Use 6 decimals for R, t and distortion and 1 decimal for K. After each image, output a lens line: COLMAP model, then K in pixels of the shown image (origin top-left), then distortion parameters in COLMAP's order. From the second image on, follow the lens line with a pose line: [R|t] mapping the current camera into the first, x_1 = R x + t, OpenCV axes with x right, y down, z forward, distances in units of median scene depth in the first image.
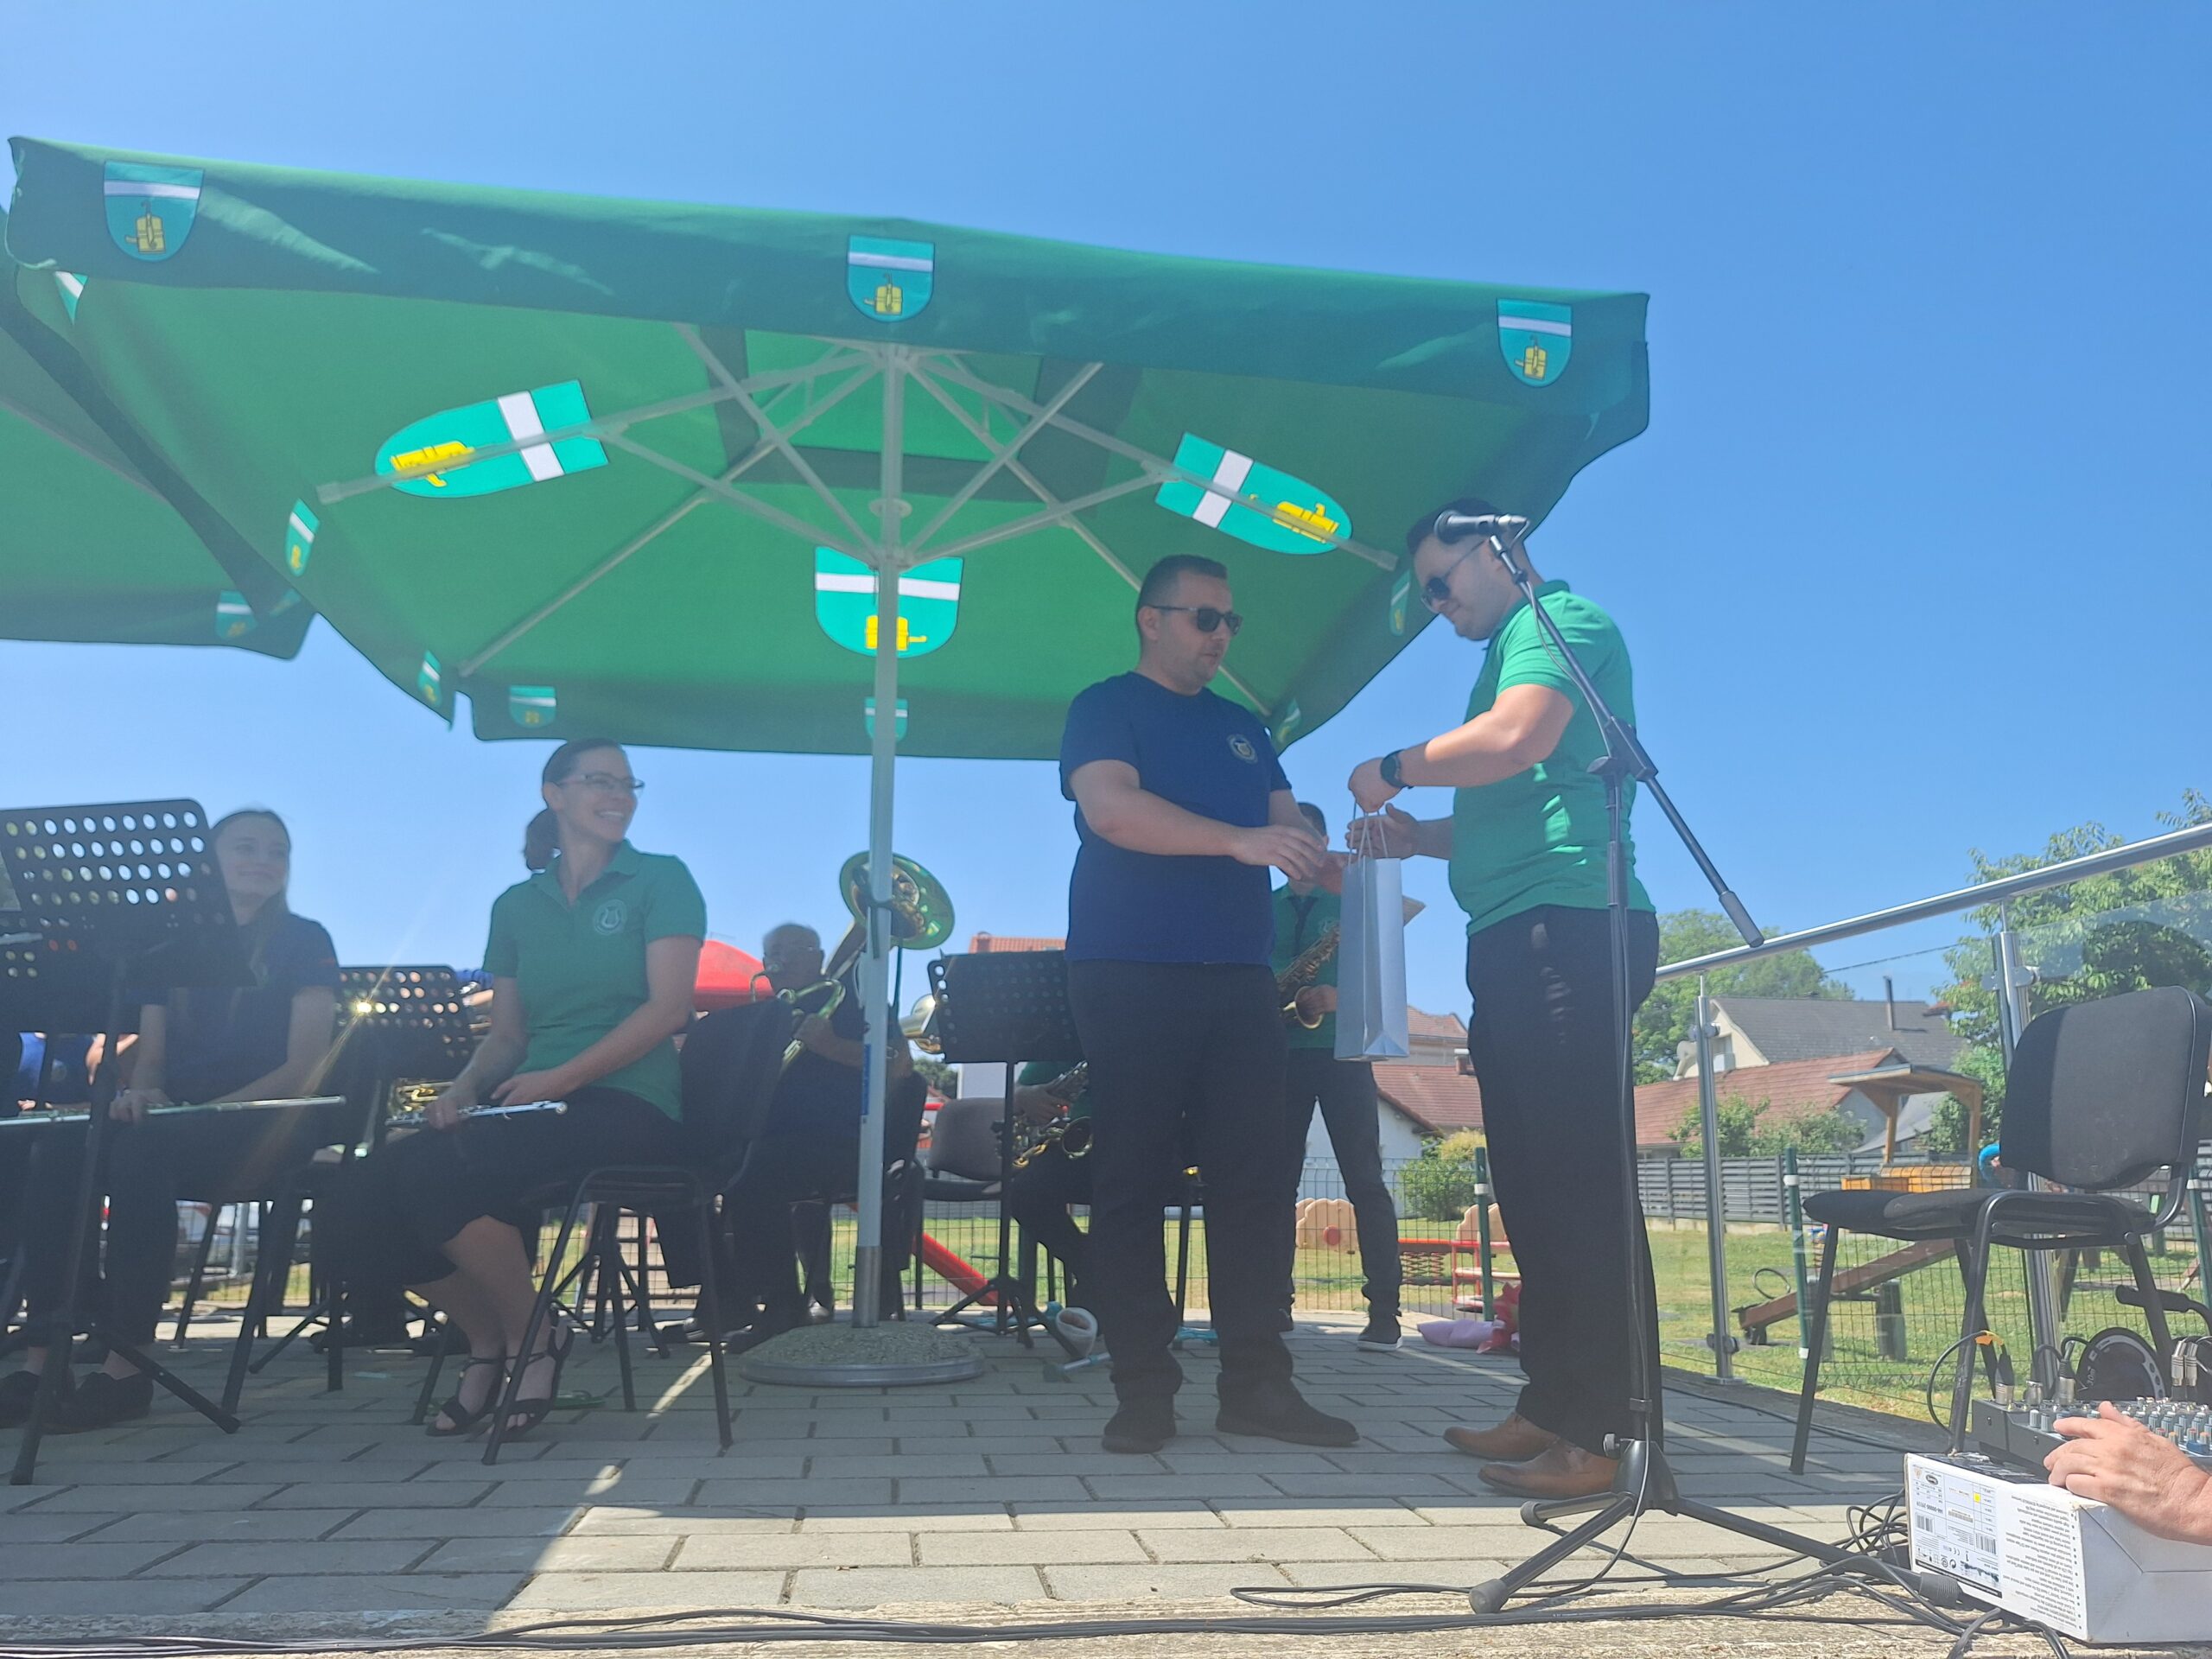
lens RADIAL K [[1569.6, 0, 1128.7], [0, 1569.6, 838.8], [0, 0, 1]] dist [0.028400, -0.025344]
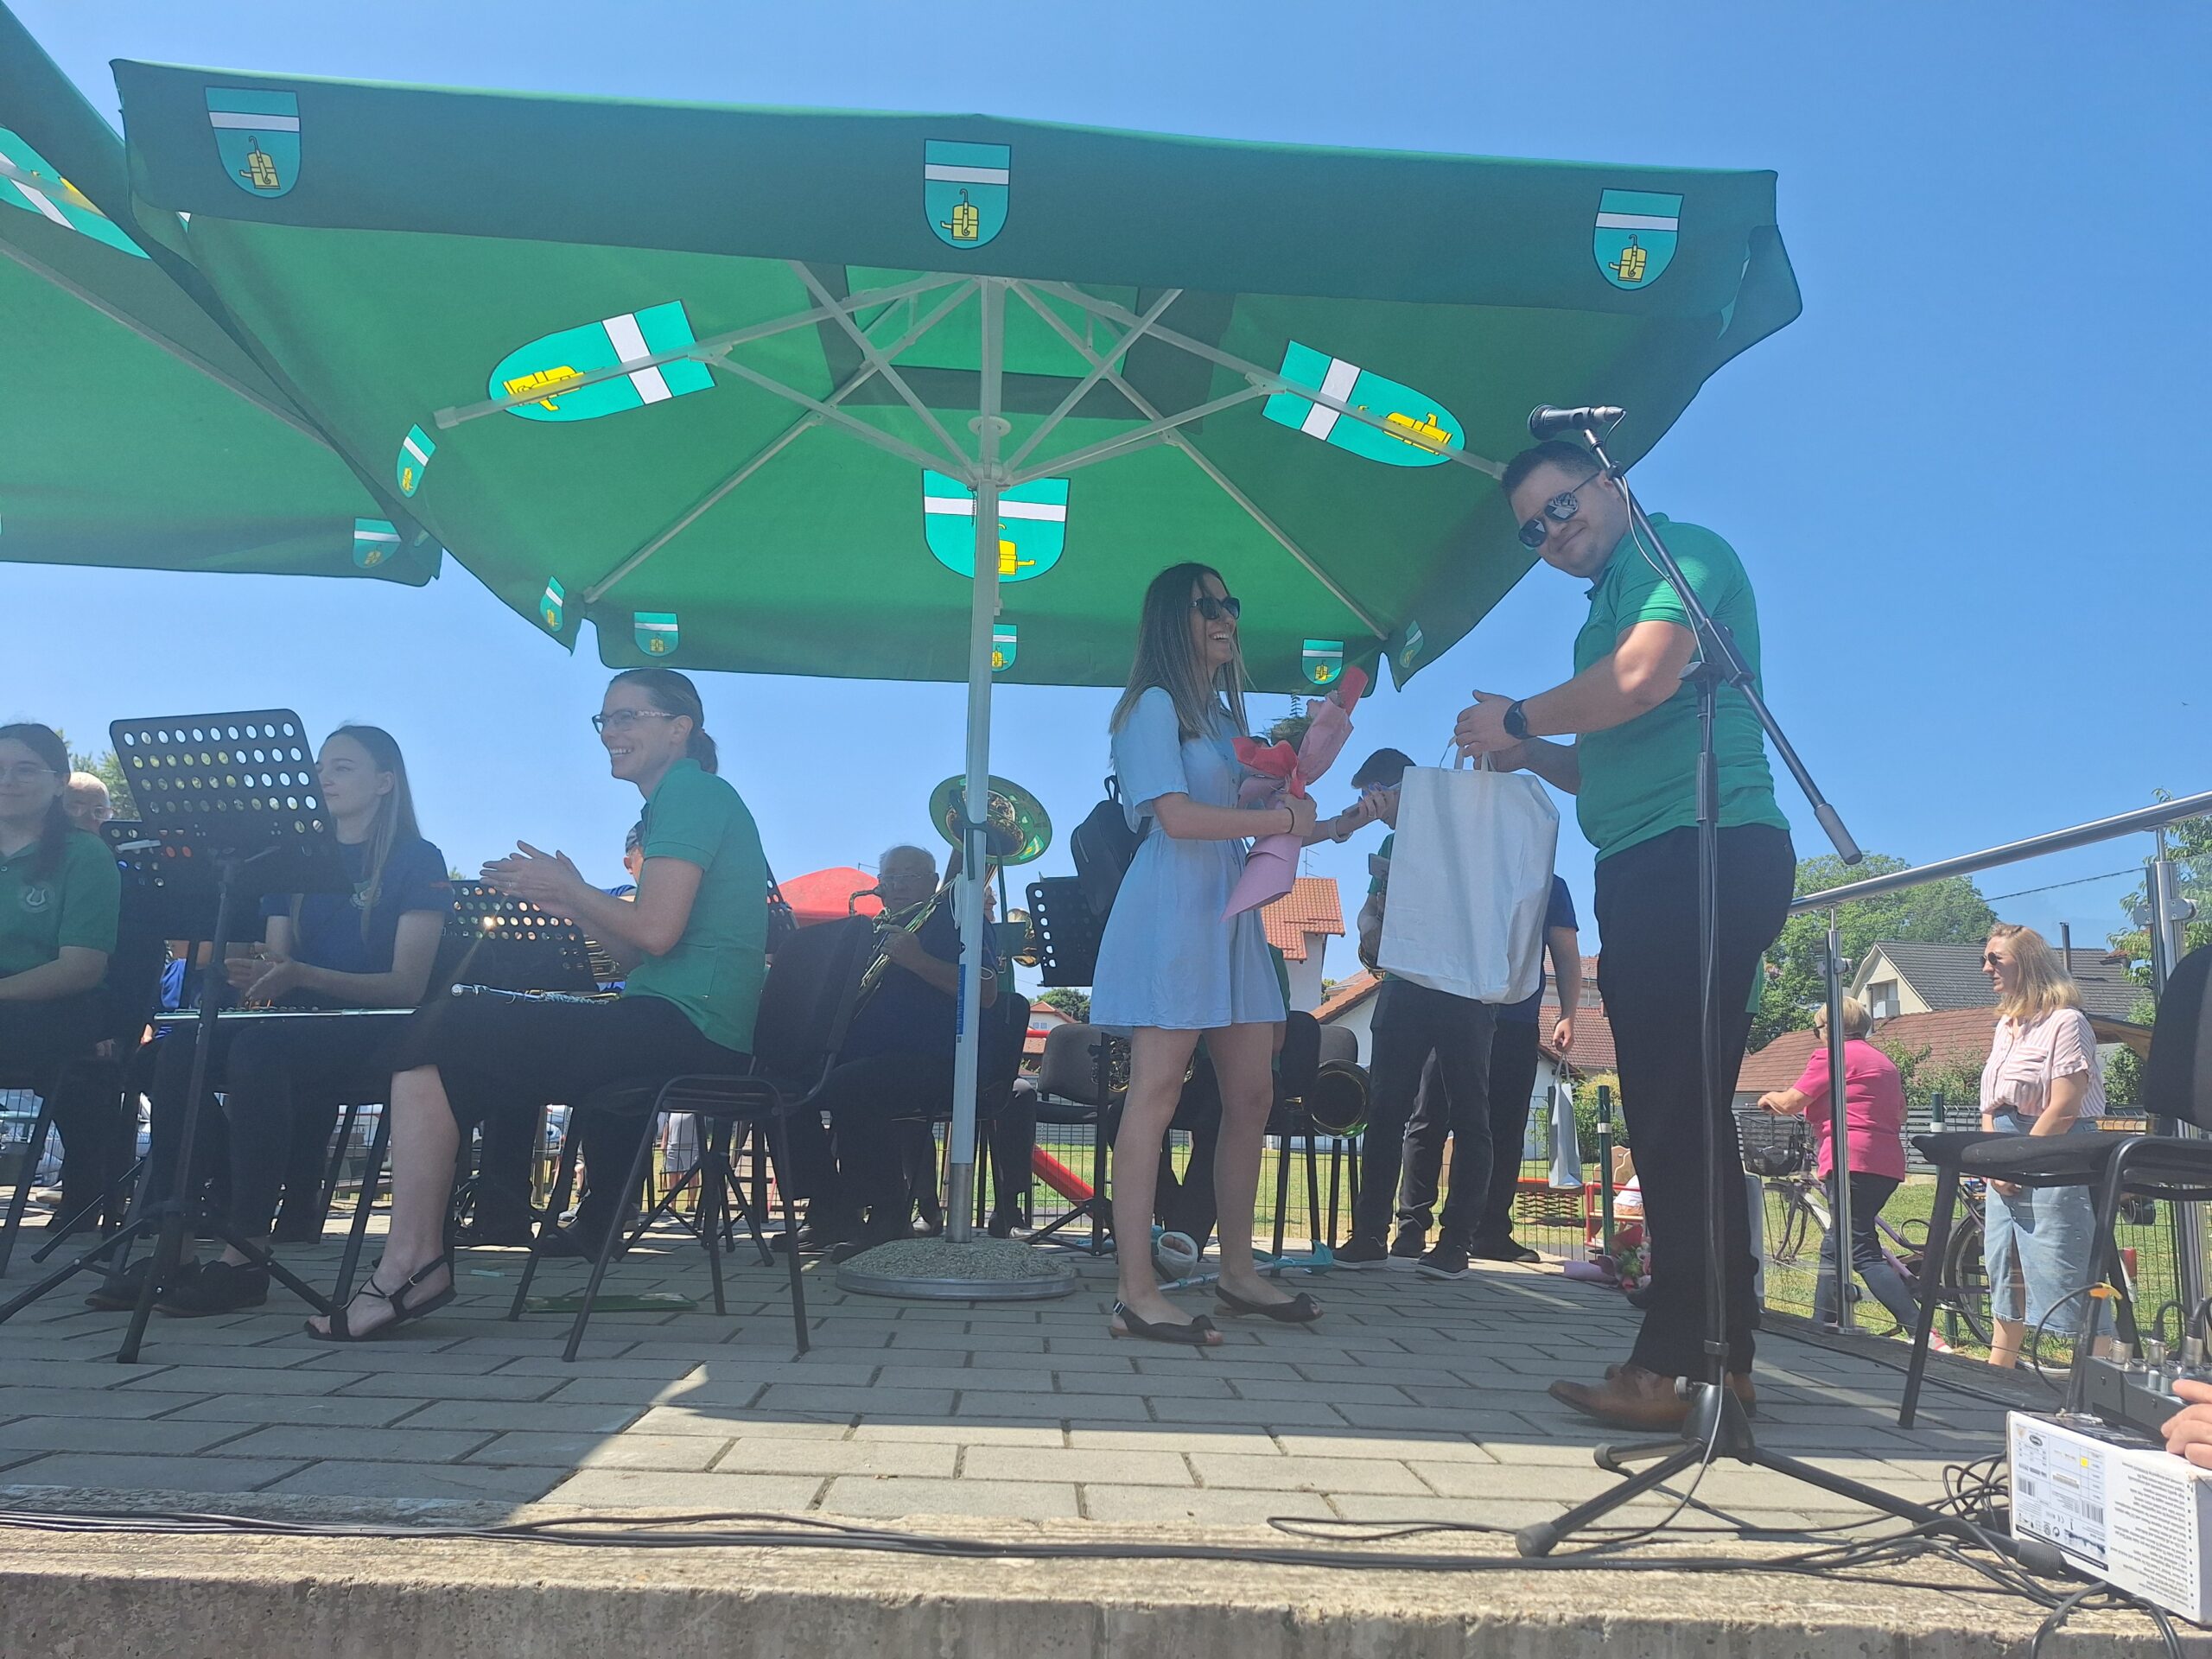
lens RADIAL K [[1555.2, 0, 1124.9], [0, 1555.2, 830.3], [0, 0, 1]] dist [0.042045, -0.032731]
pose [[0.995763, 0.009345, -0.091477, 0.043704], [-0.006051, 0.999326, 0.036218, 0.013817], [0.091754, -0.035511, 0.995148, 0.035475]]
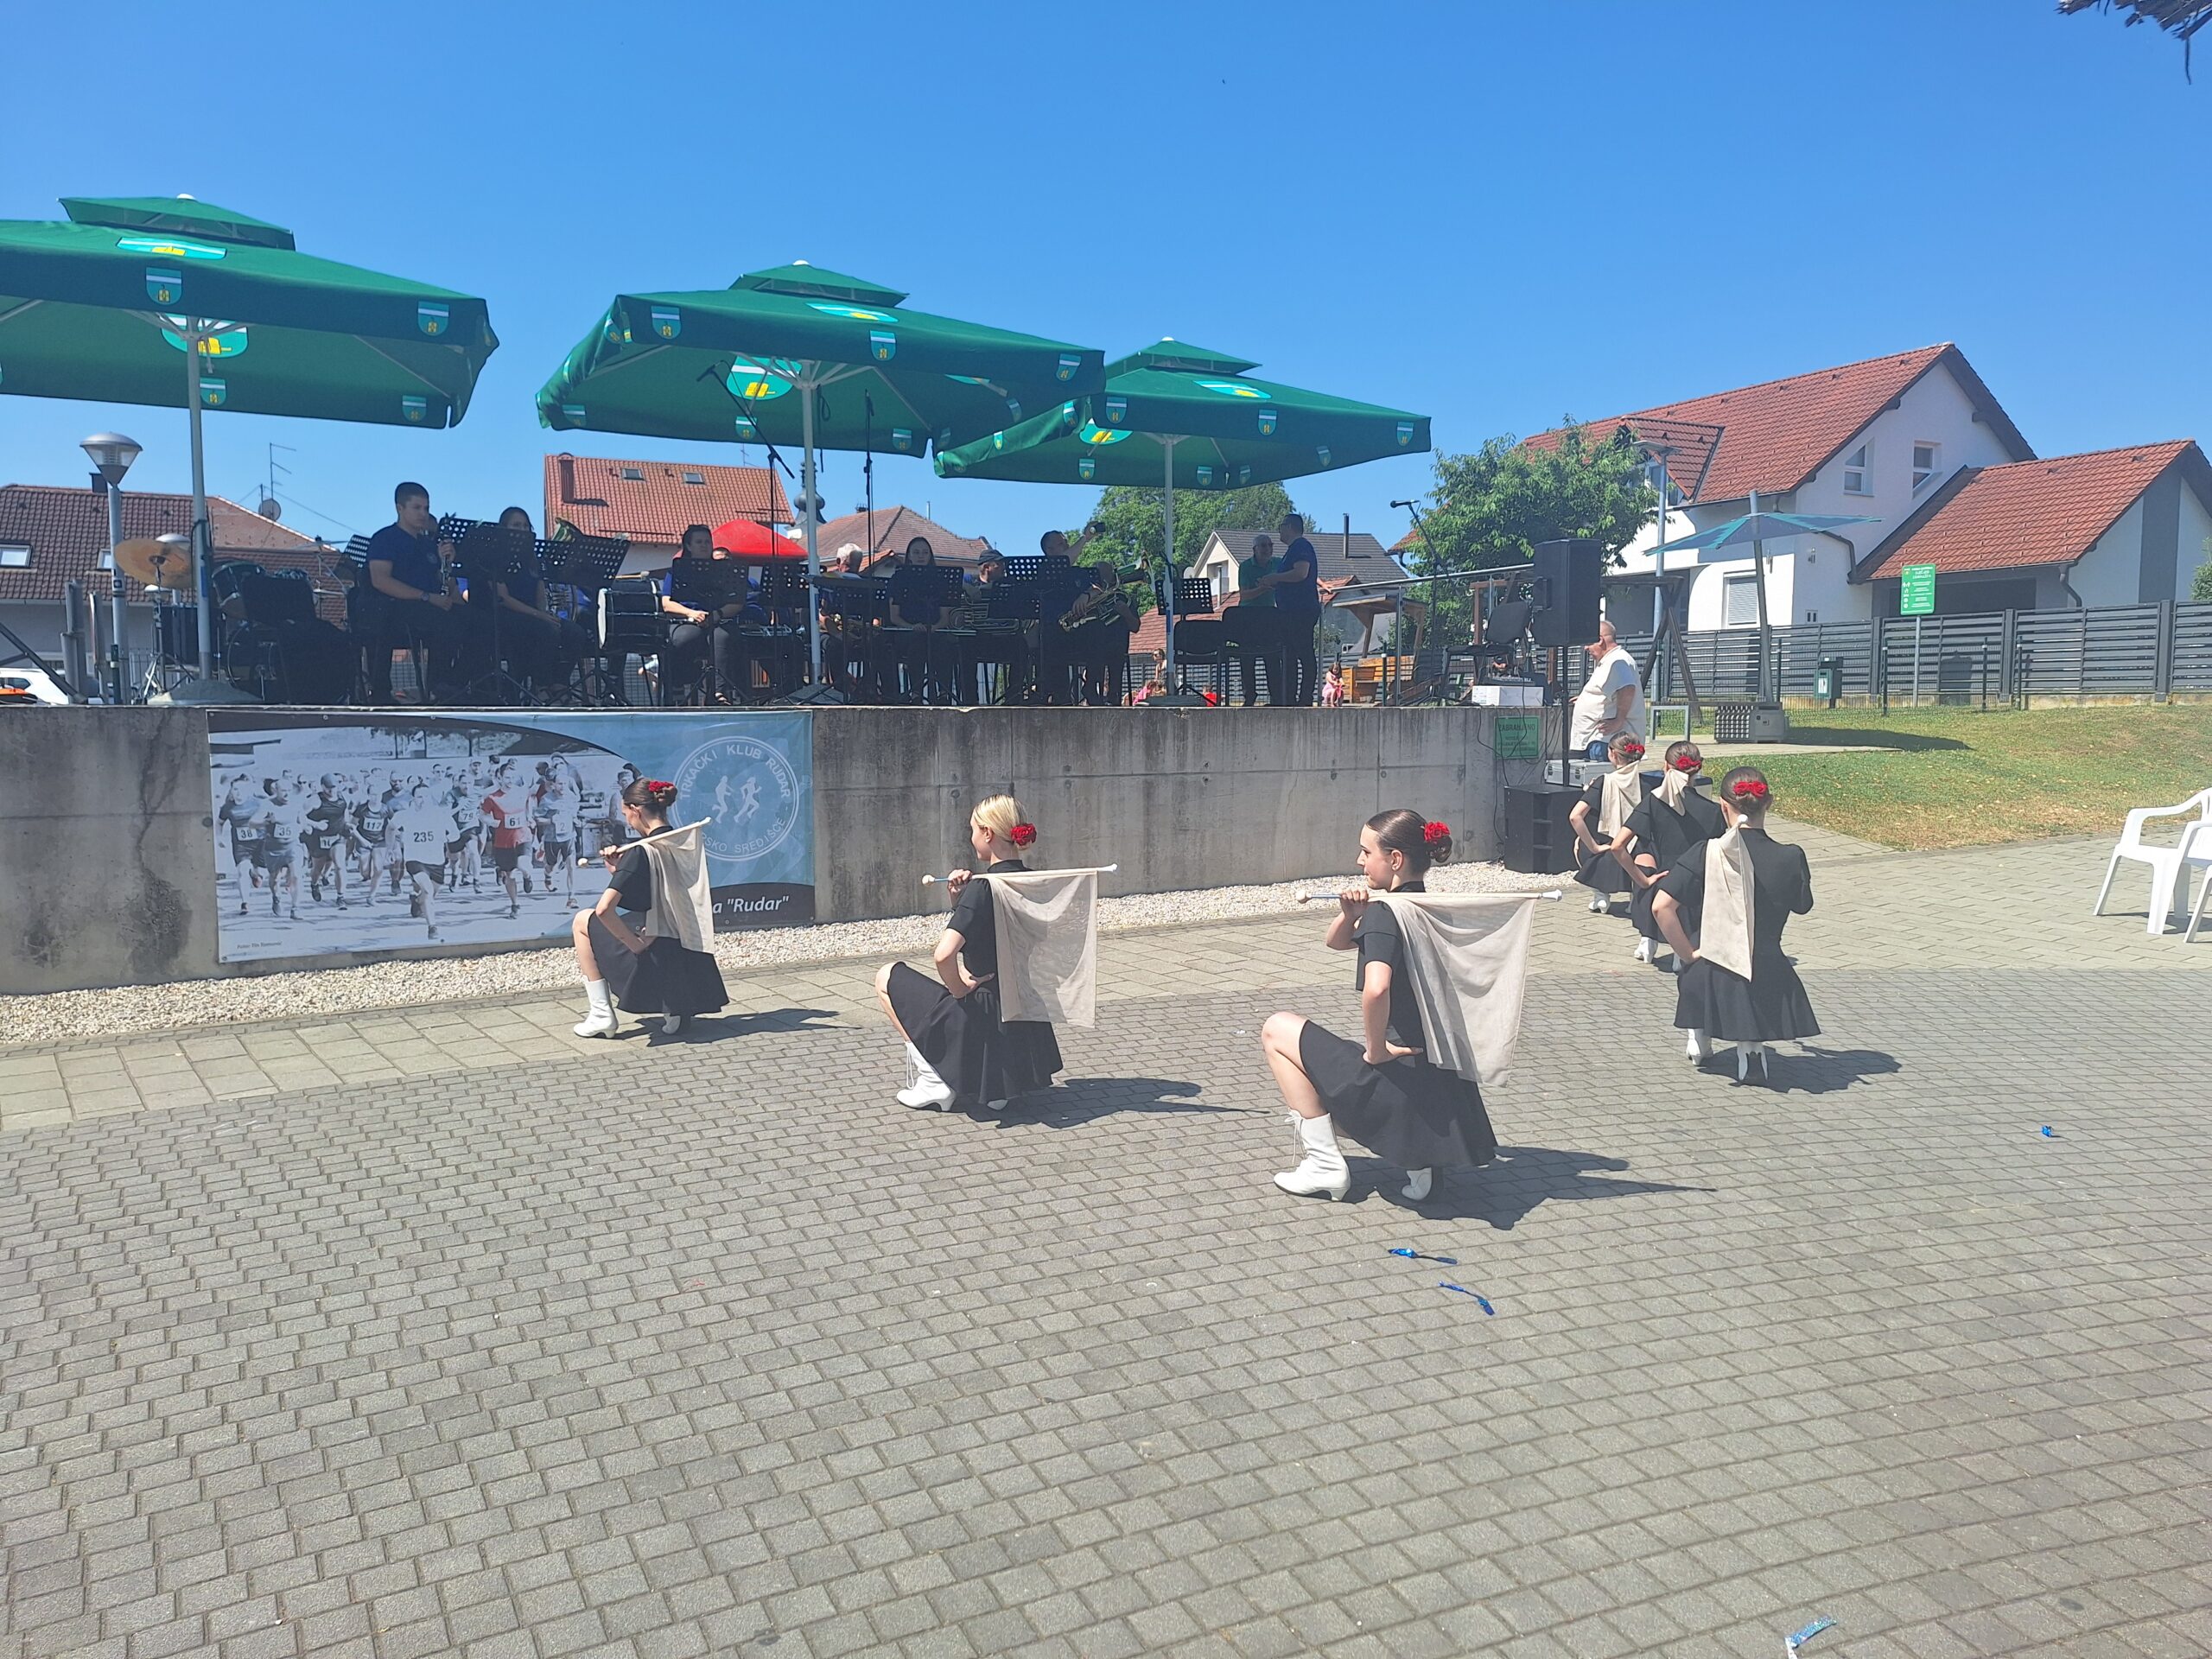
lens RADIAL K [[1524.2, 0, 1142.0], [0, 1524.2, 826.7], [0, 0, 1]] dist [0.091300, -0.119121]
pose [[0.943900, -0.045217, 0.327121, -2.694976], [-0.054810, 0.955391, 0.290214, -0.706514], [-0.325652, -0.291862, 0.899315, -3.910114]]
